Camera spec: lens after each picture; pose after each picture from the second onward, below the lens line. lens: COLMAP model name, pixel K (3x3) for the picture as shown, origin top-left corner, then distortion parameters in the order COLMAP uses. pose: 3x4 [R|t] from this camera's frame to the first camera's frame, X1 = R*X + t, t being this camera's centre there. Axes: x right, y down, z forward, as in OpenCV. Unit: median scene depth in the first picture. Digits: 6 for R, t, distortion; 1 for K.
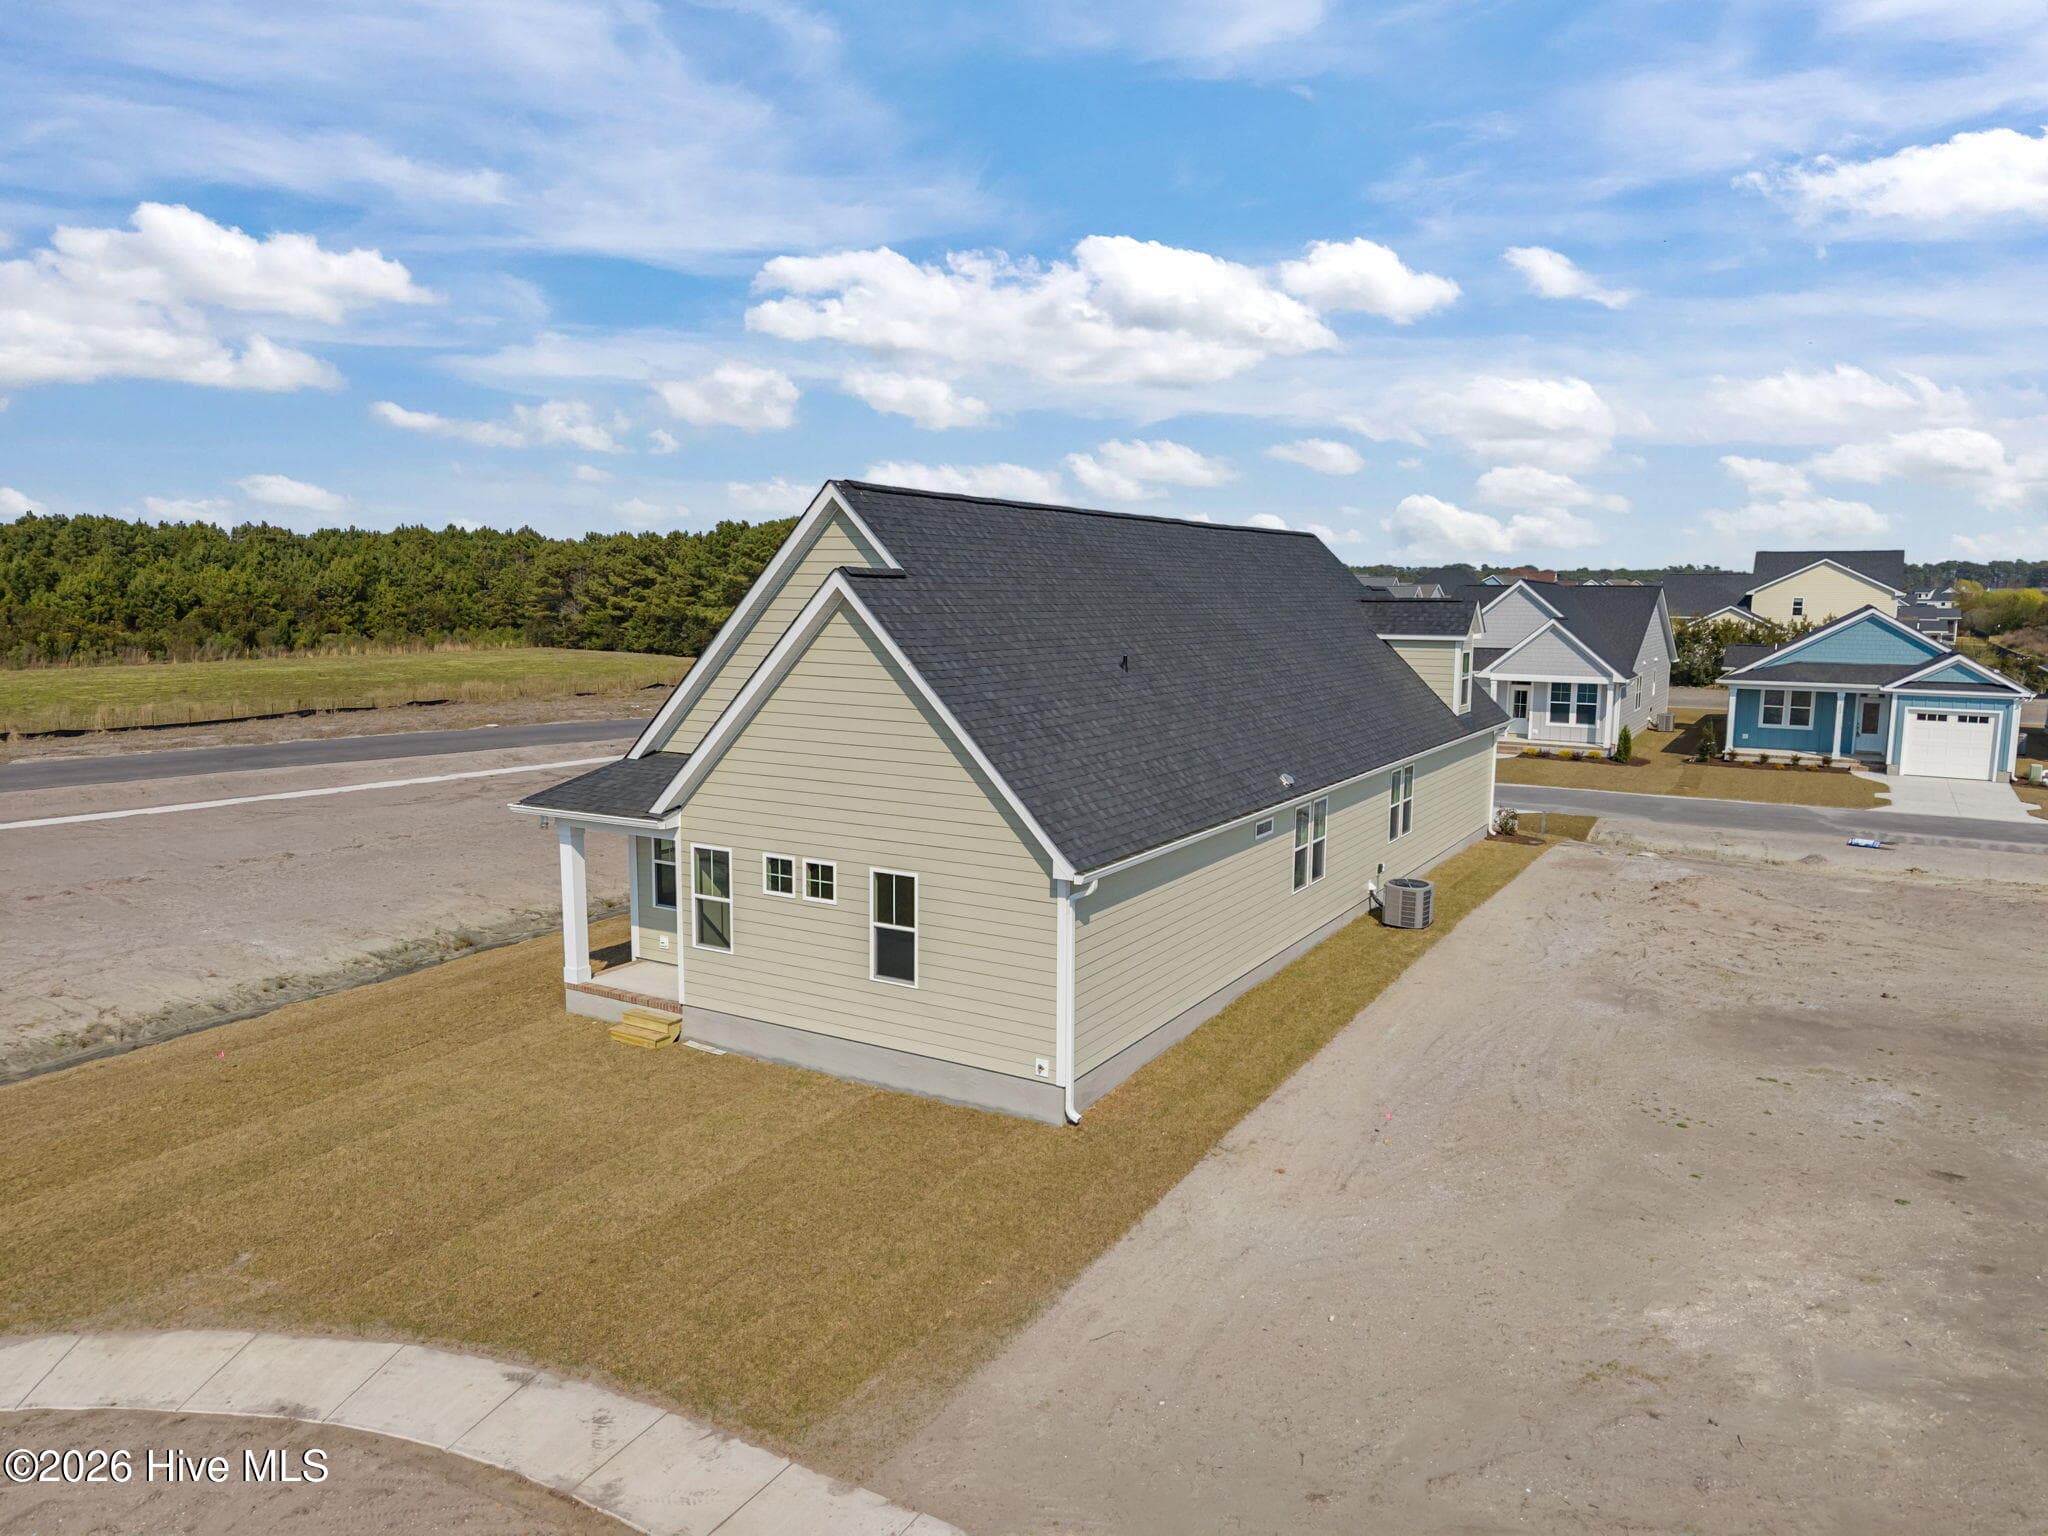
lens RADIAL K [[1376.2, 0, 1027.2], [0, 1376.2, 773.3], [0, 0, 1]] dist [0.025864, -0.027283]
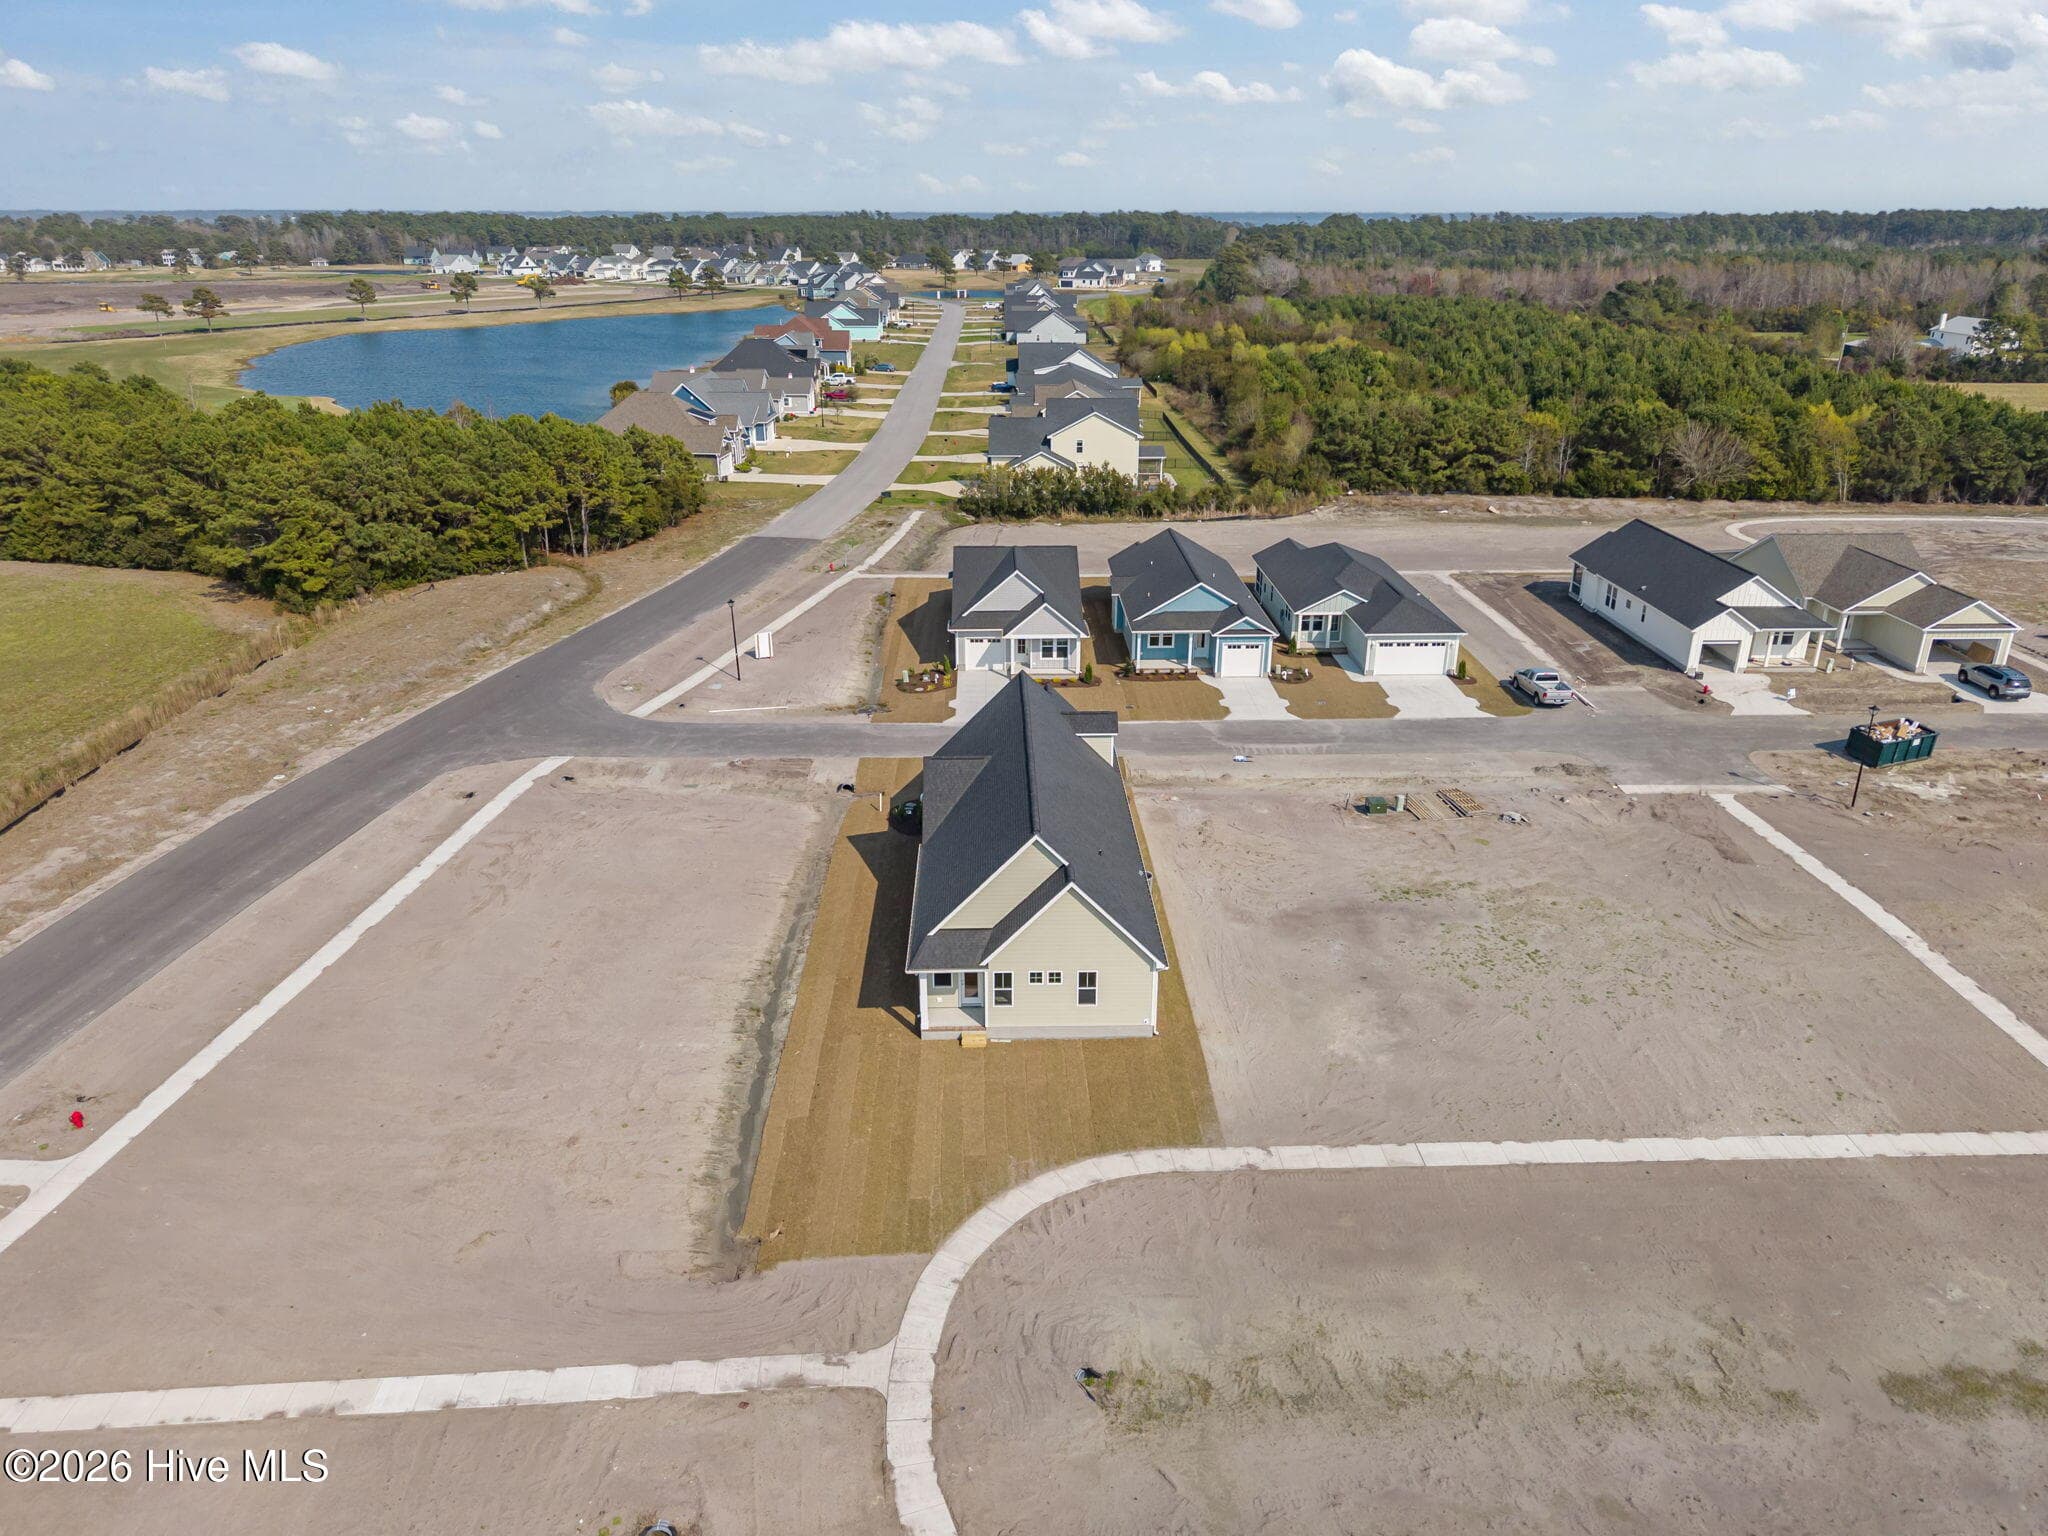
lens RADIAL K [[1394.8, 0, 1031.6], [0, 1394.8, 762.4], [0, 0, 1]] dist [0.064649, -0.095673]
pose [[0.841947, -0.202727, 0.500027, -1.472273], [0.075328, 0.961819, 0.263115, -1.058646], [-0.534277, -0.183863, 0.825072, -1.198244]]
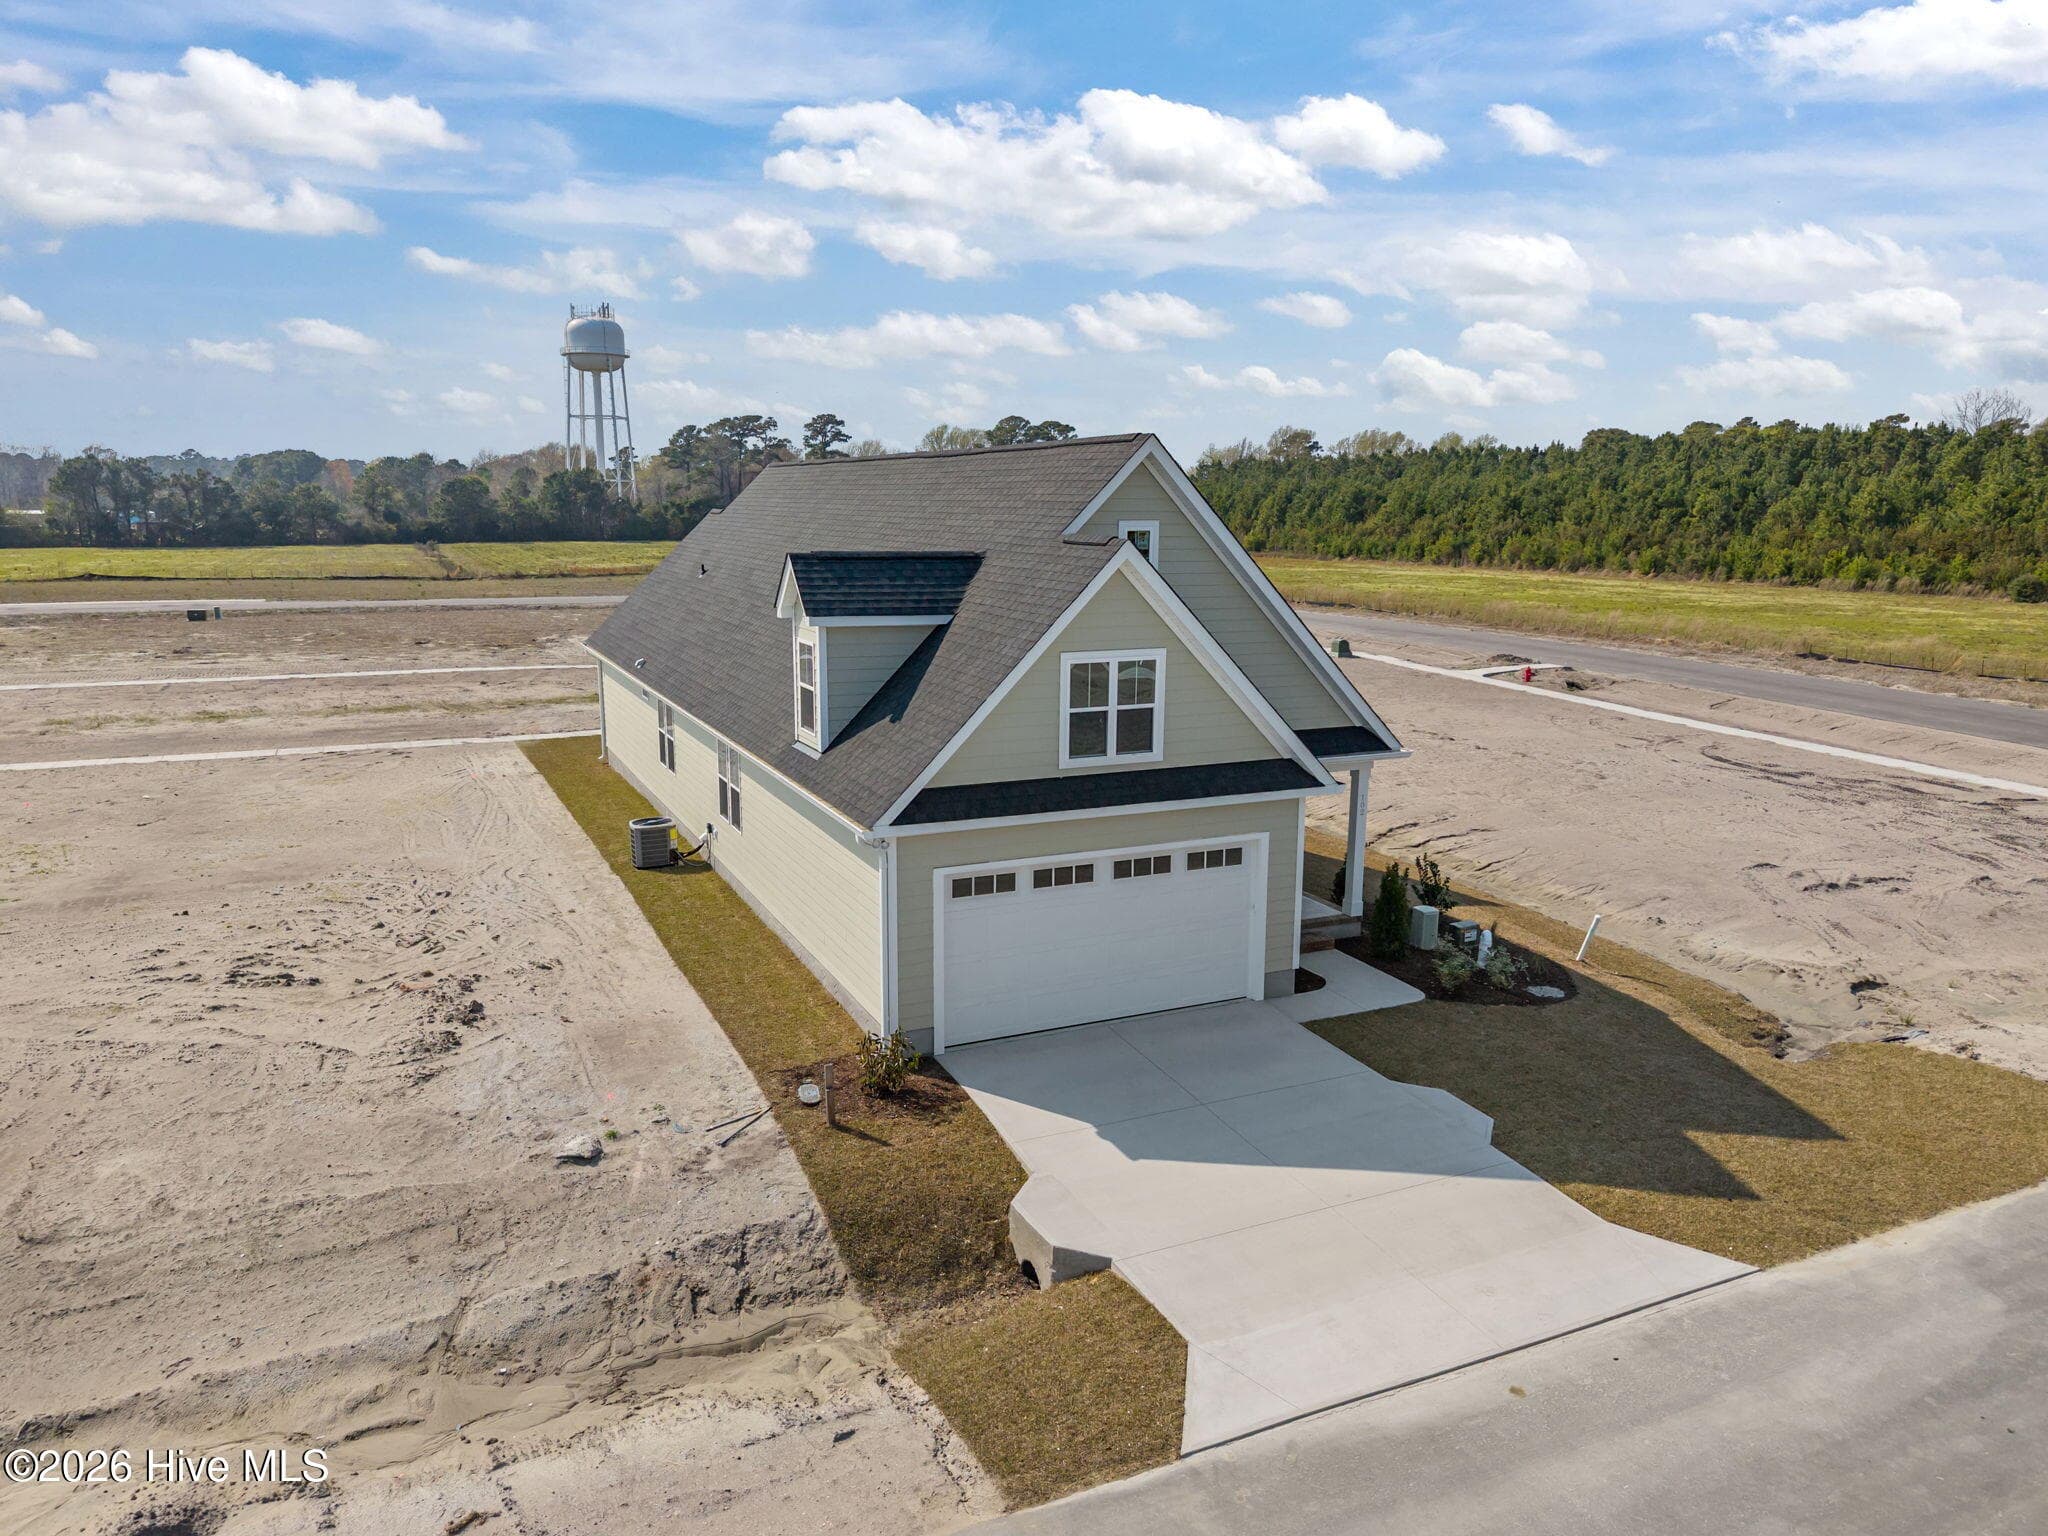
lens RADIAL K [[1376.2, 0, 1027.2], [0, 1376.2, 773.3], [0, 0, 1]] dist [0.025864, -0.027283]
pose [[-0.558415, 0.147976, -0.816257, 1.299052], [-0.121965, 0.958624, 0.257223, -0.339695], [0.820547, 0.243192, -0.517262, 2.399266]]
